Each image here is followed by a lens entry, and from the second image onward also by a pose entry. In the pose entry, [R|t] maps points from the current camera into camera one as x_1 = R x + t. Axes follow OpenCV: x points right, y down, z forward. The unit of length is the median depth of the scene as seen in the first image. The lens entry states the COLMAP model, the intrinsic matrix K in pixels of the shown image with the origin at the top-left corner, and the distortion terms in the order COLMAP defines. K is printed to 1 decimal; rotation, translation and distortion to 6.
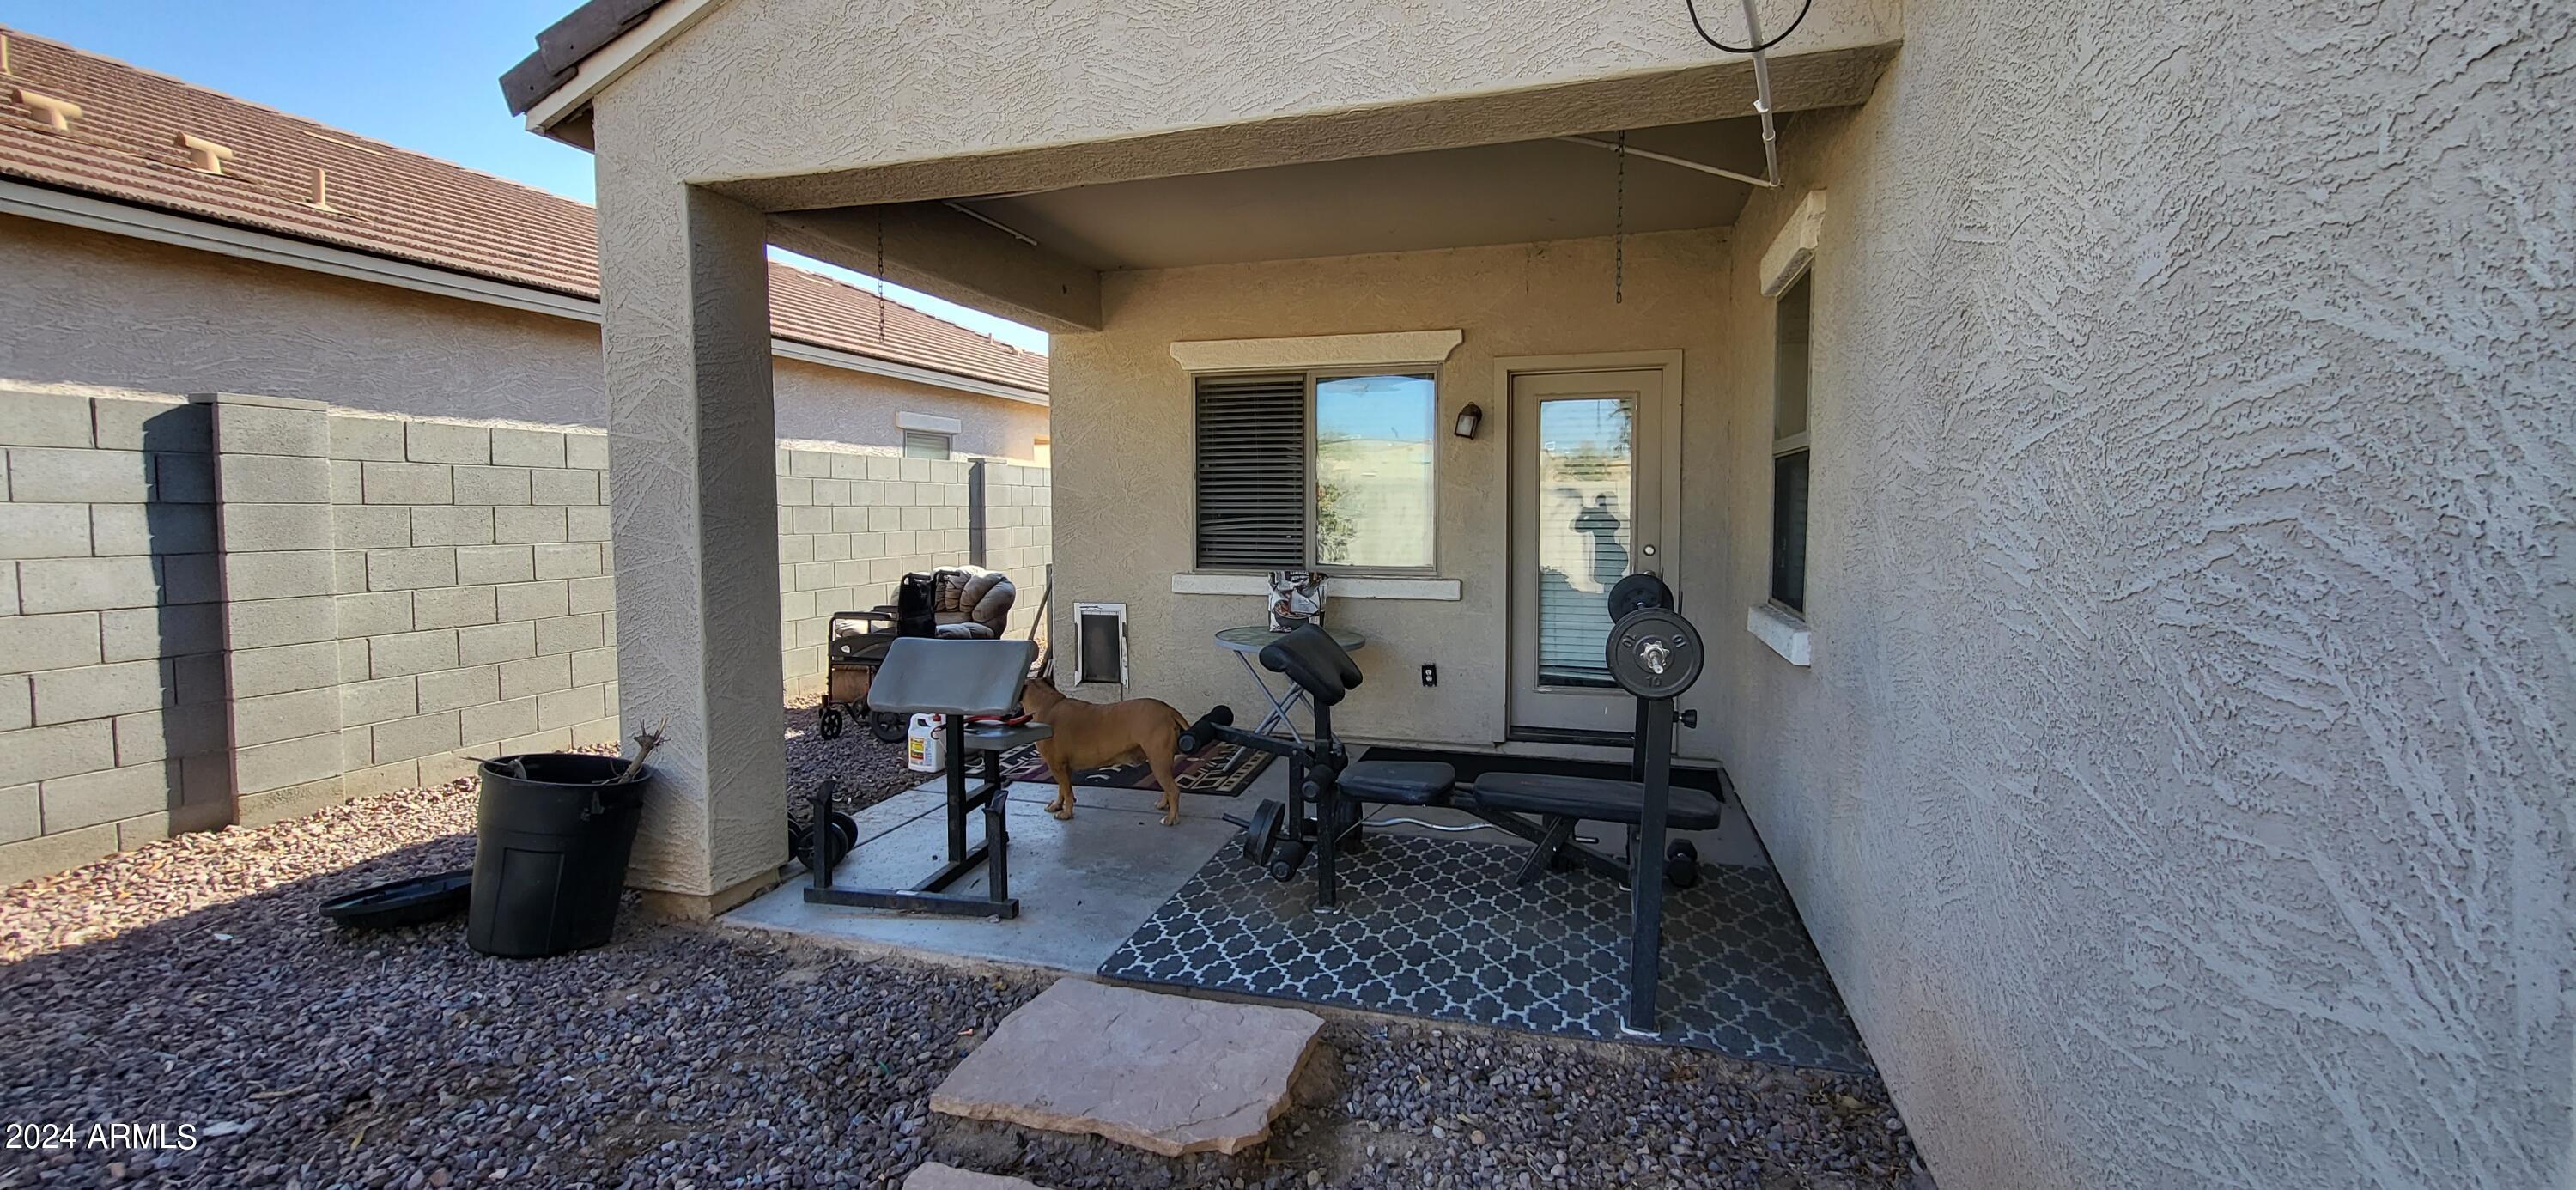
lens RADIAL K [[1043.5, 0, 1289.4], [0, 1043.5, 565.1], [0, 0, 1]] dist [-0.006881, -0.000360]
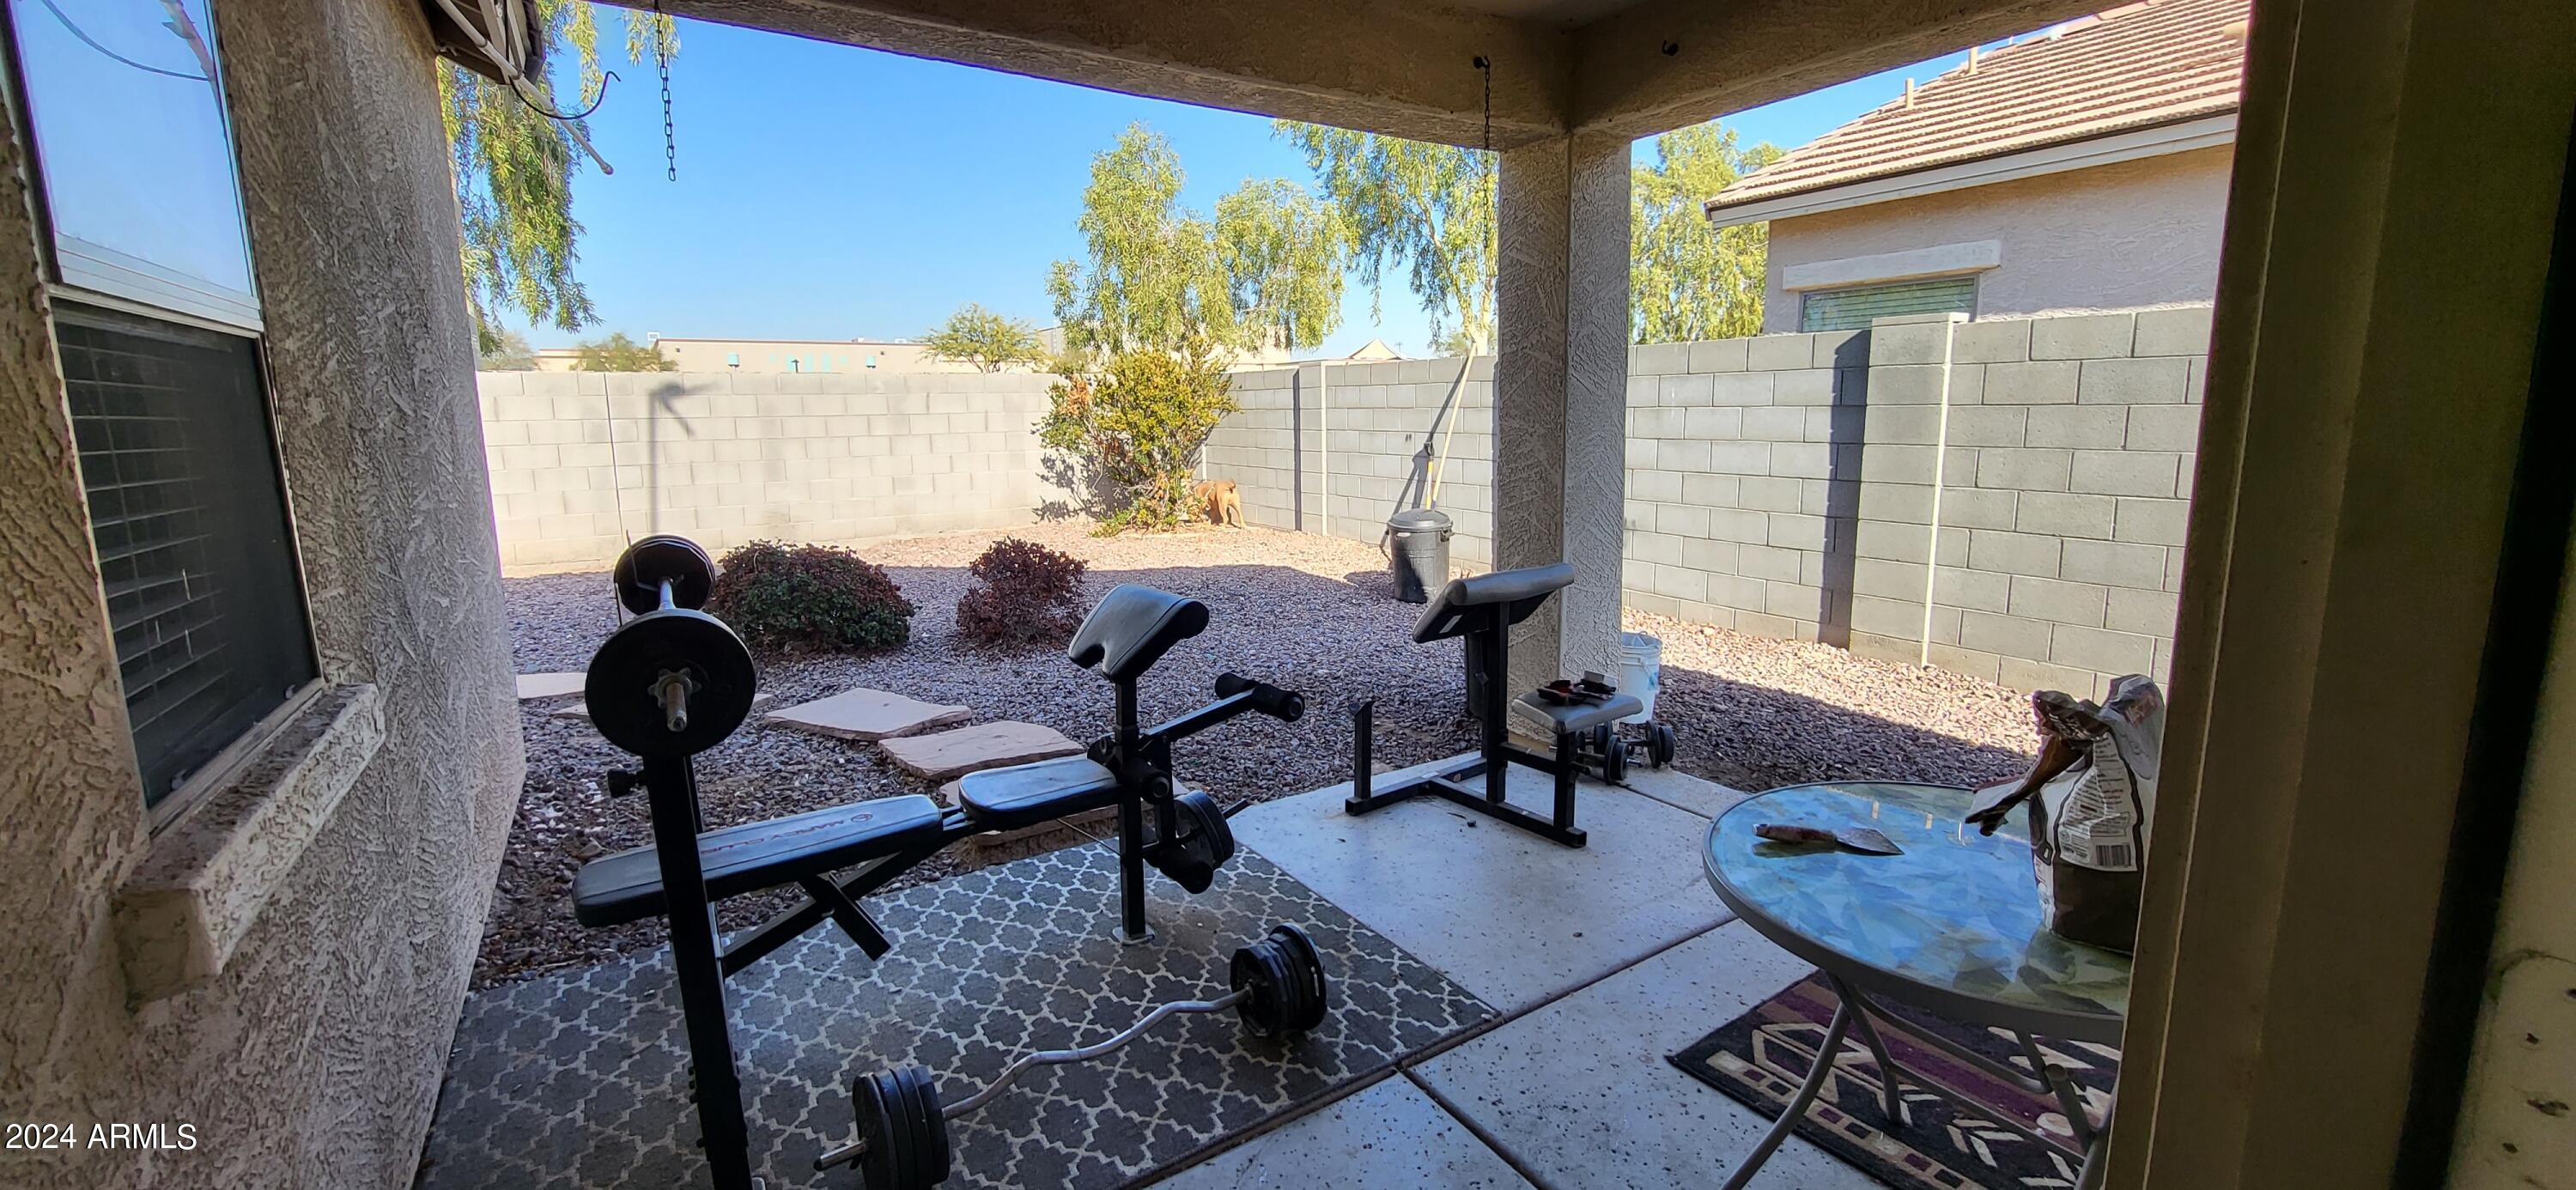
lens RADIAL K [[1019.8, 0, 1283.4], [0, 1019.8, 566.3], [0, 0, 1]] dist [-0.001918, -0.000112]
pose [[-0.660129, 0.126014, -0.740506, 0.433076], [-0.023005, 0.981974, 0.187613, -0.086489], [0.750800, 0.140884, -0.645331, 1.324069]]
